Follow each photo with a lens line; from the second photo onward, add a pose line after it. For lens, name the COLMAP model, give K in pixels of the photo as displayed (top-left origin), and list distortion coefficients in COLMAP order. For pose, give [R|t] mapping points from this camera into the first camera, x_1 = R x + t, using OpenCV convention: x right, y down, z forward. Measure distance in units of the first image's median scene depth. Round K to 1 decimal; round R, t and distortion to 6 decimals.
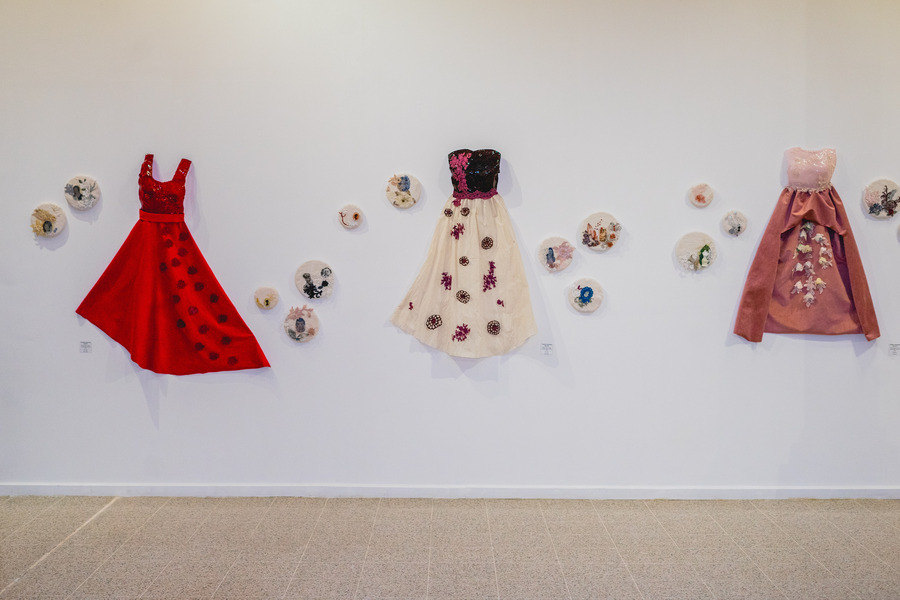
lens RADIAL K [[1290.8, 0, 445.6], [0, 1290.8, 291.2], [0, 0, 1]] dist [-0.020270, 0.000000]
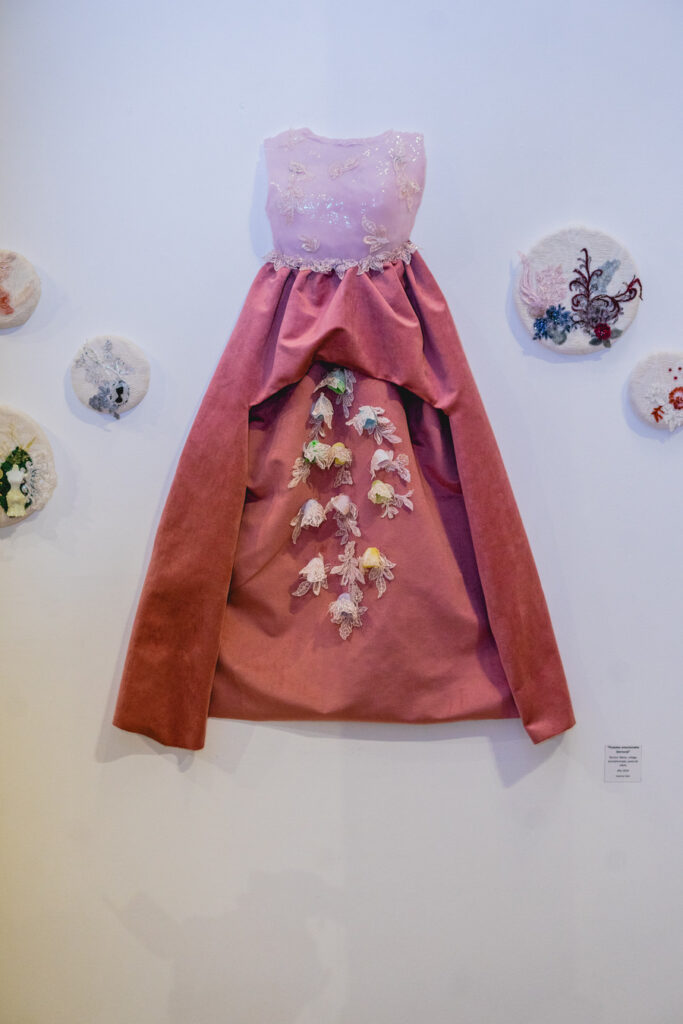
lens RADIAL K [[1468.7, 0, 342.8], [0, 1468.7, 516.9], [0, 0, 1]] dist [-0.020270, 0.000000]
pose [[0.999688, -0.017946, 0.017395, 0.275322], [0.017338, 0.999256, 0.034457, -0.030016], [-0.018000, -0.034144, 0.999255, 0.641233]]
